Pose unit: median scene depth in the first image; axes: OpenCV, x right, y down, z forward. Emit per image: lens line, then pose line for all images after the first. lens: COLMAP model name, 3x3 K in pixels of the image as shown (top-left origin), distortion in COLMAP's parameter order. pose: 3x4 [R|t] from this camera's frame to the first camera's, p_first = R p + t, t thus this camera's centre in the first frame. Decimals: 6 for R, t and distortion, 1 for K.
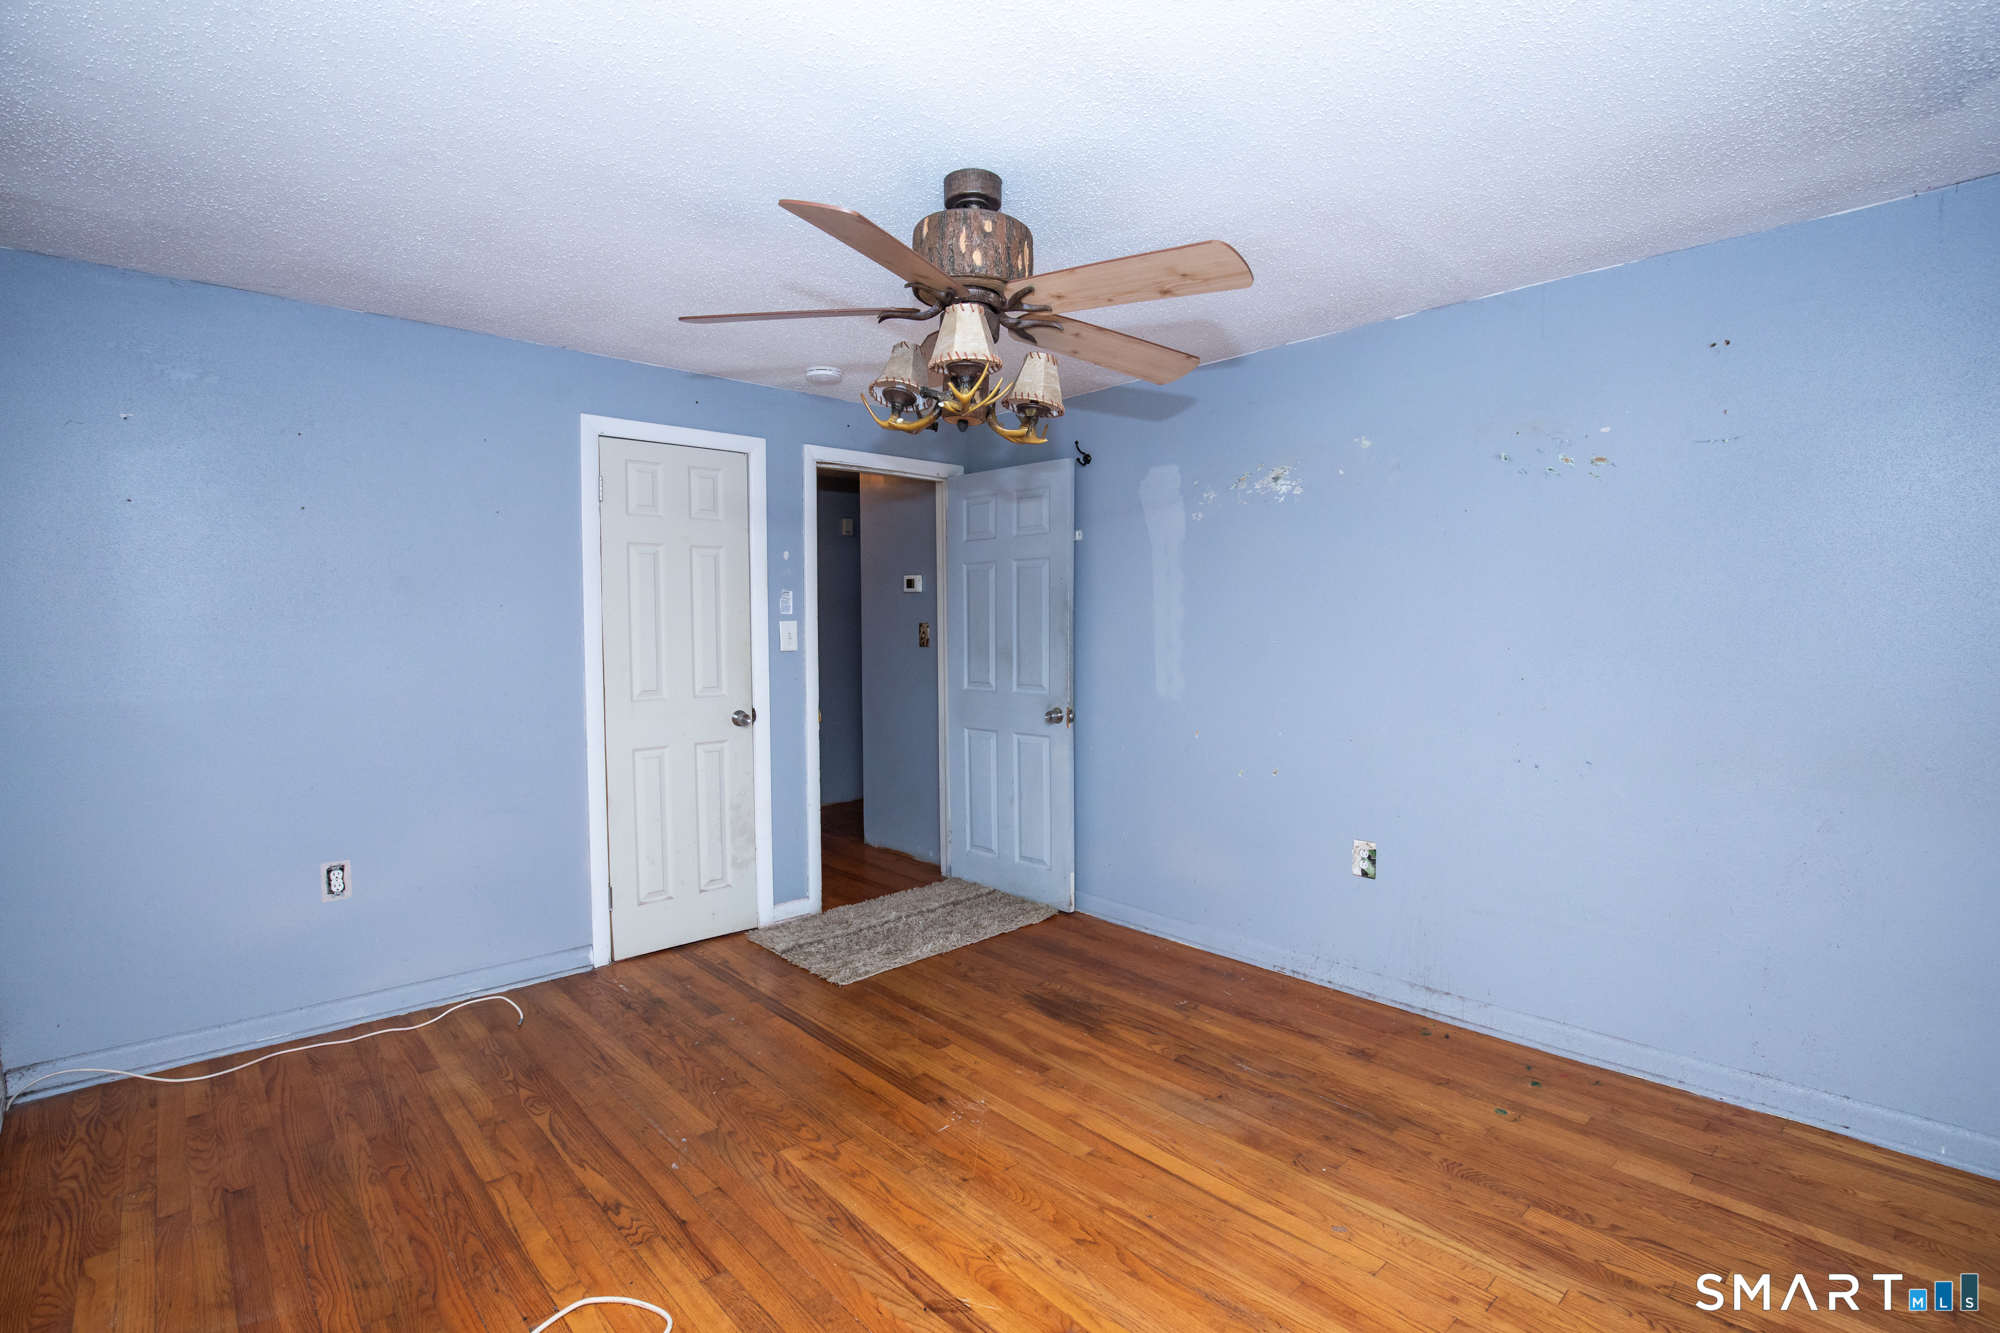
lens RADIAL K [[923.2, 0, 983.9], [0, 923.2, 656.9], [0, 0, 1]] dist [-0.032536, 0.007037]
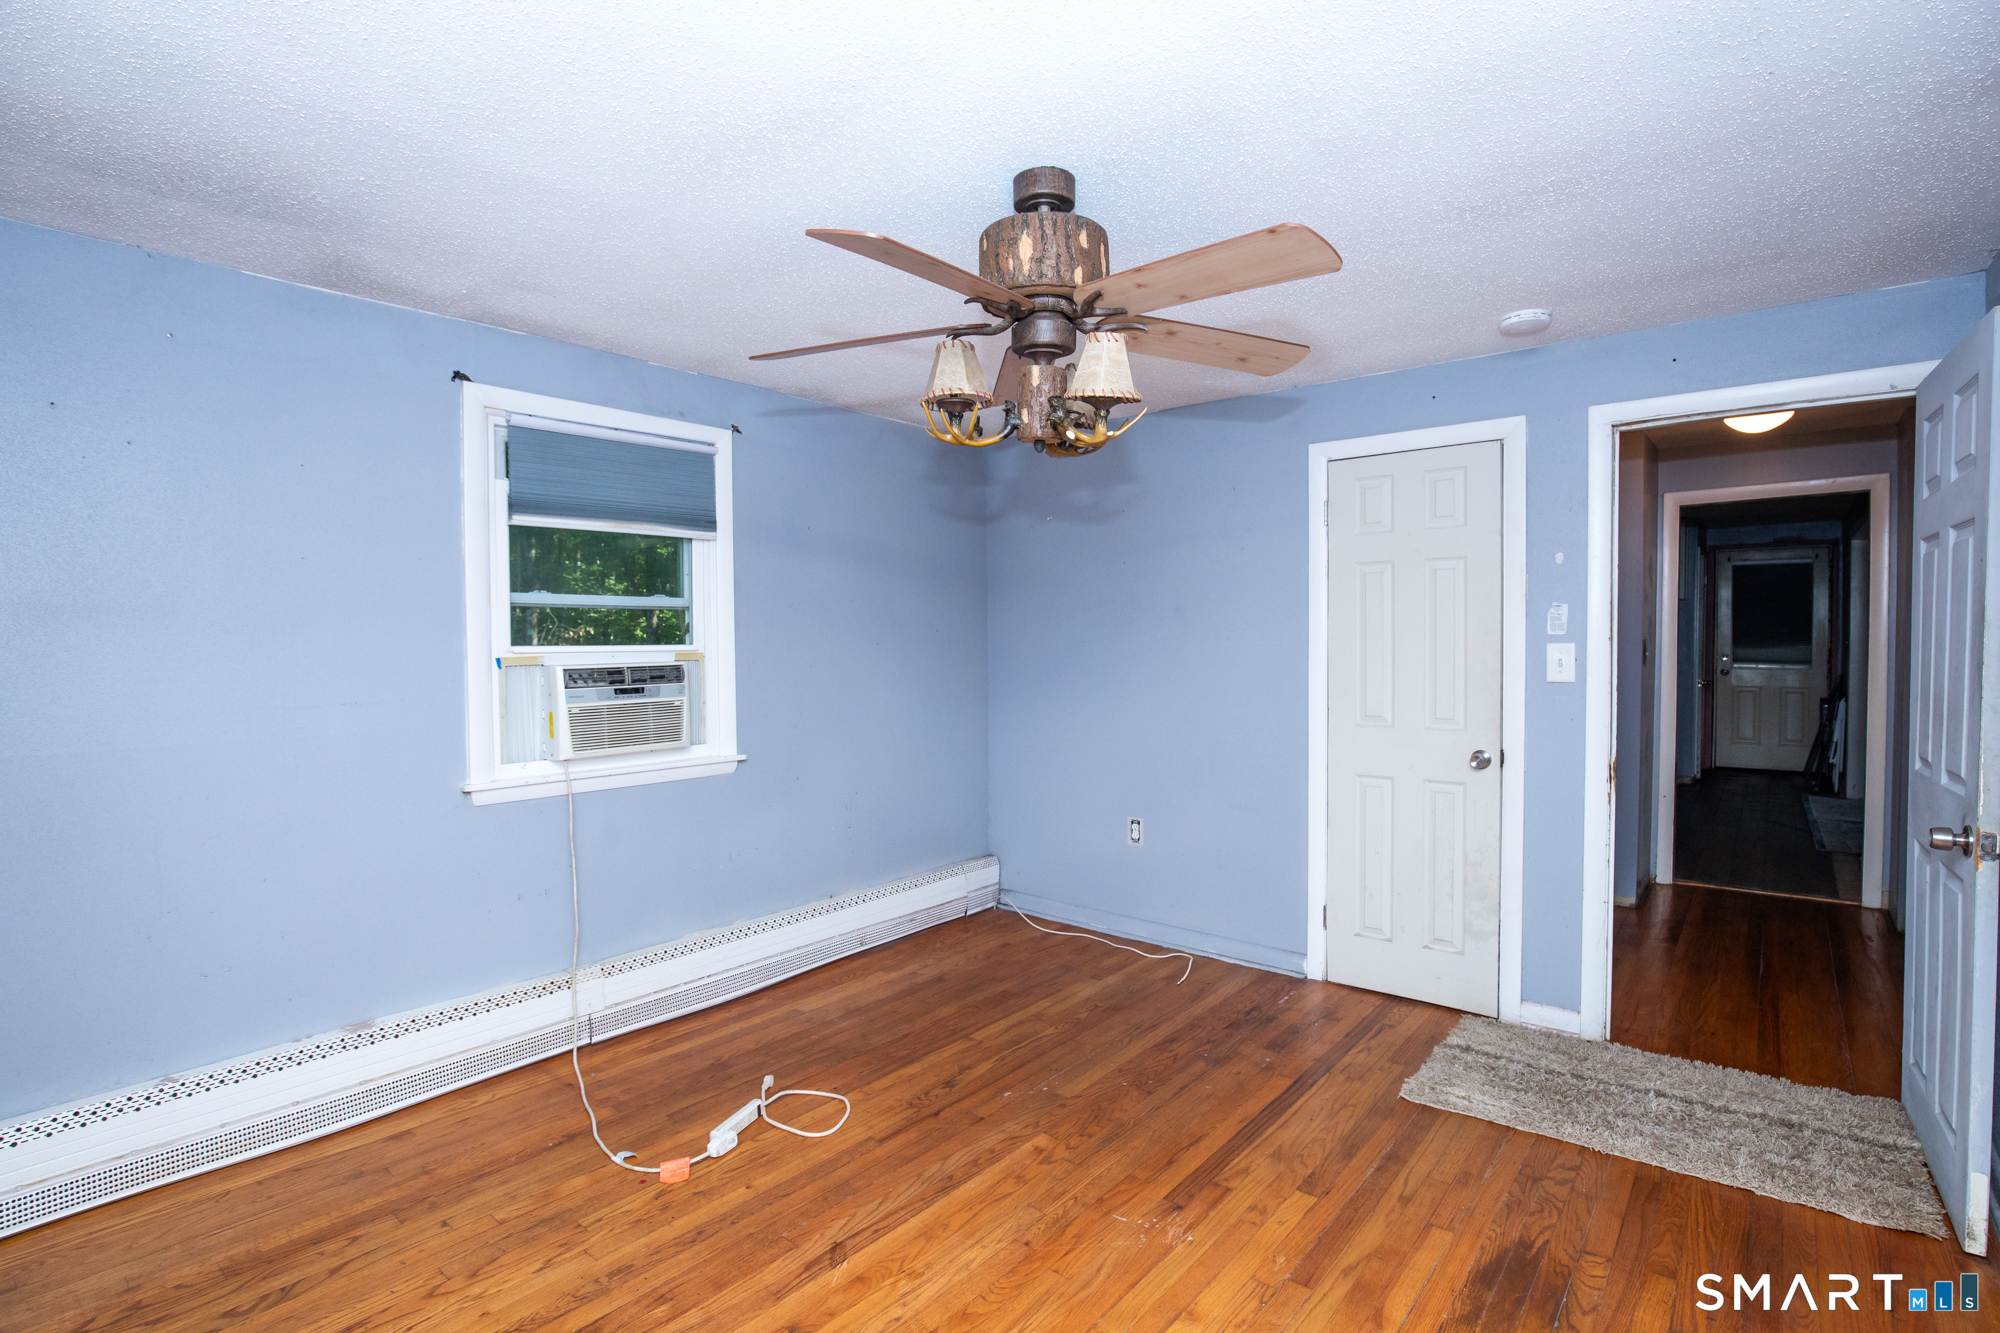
lens RADIAL K [[935.8, 0, 1019.5], [0, 935.8, 659.8], [0, 0, 1]] dist [-0.035888, 0.005798]
pose [[0.164468, 0.025322, -0.986057, 0.707800], [-0.030871, 0.999313, 0.020513, -0.040581], [0.985899, 0.027066, 0.165136, 0.639515]]
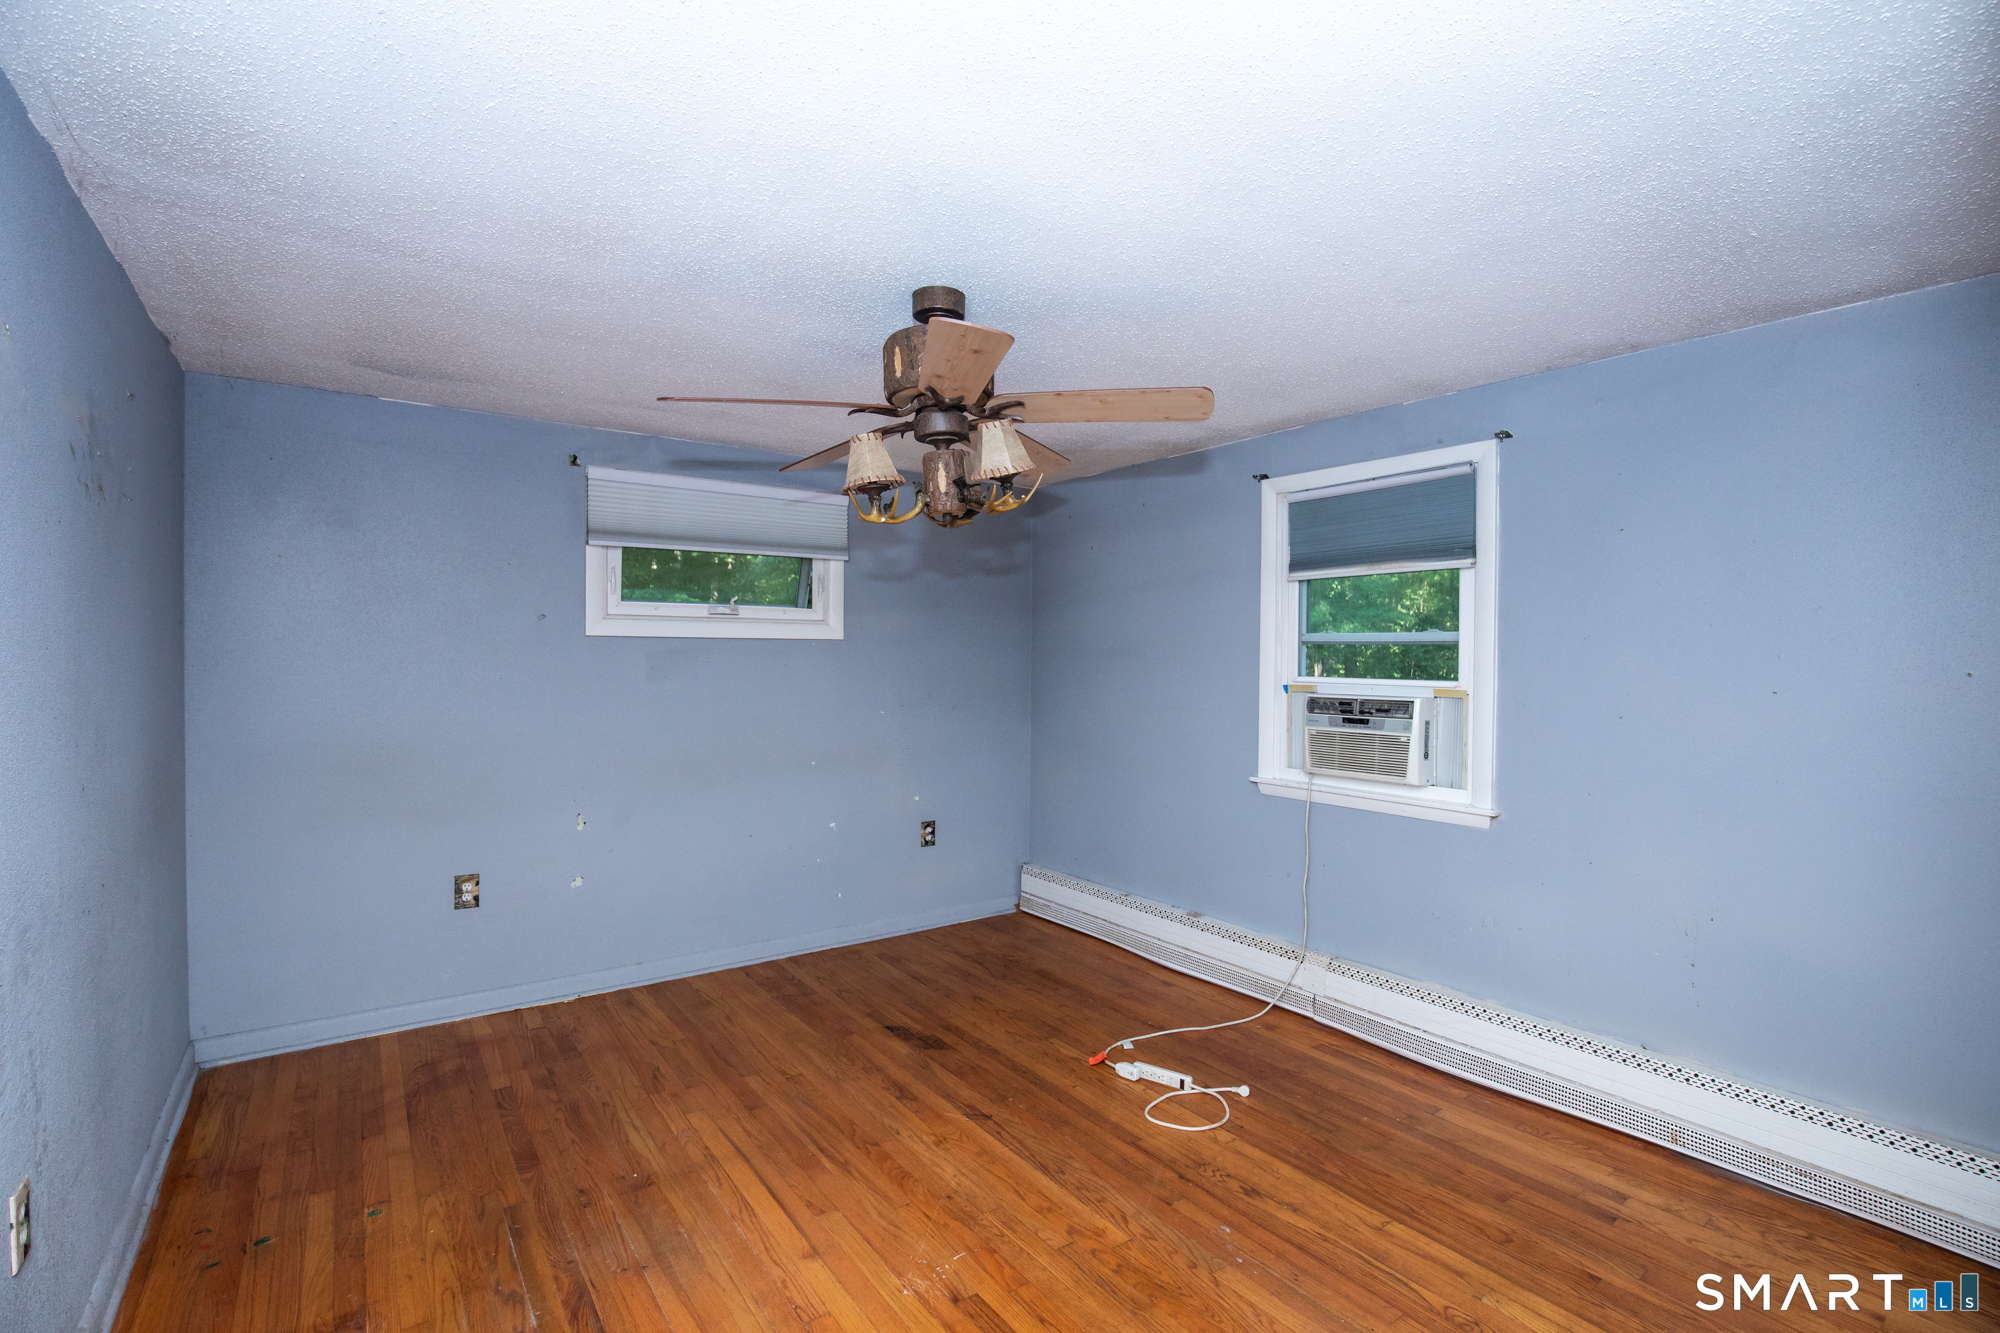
lens RADIAL K [[935.8, 0, 1019.5], [0, 935.8, 659.8], [0, 0, 1]] dist [-0.035888, 0.005798]
pose [[-0.996807, -0.003754, 0.079766, -0.151343], [0.000021, 0.998883, 0.047263, -0.104566], [-0.079854, 0.047113, -0.995693, 1.627467]]
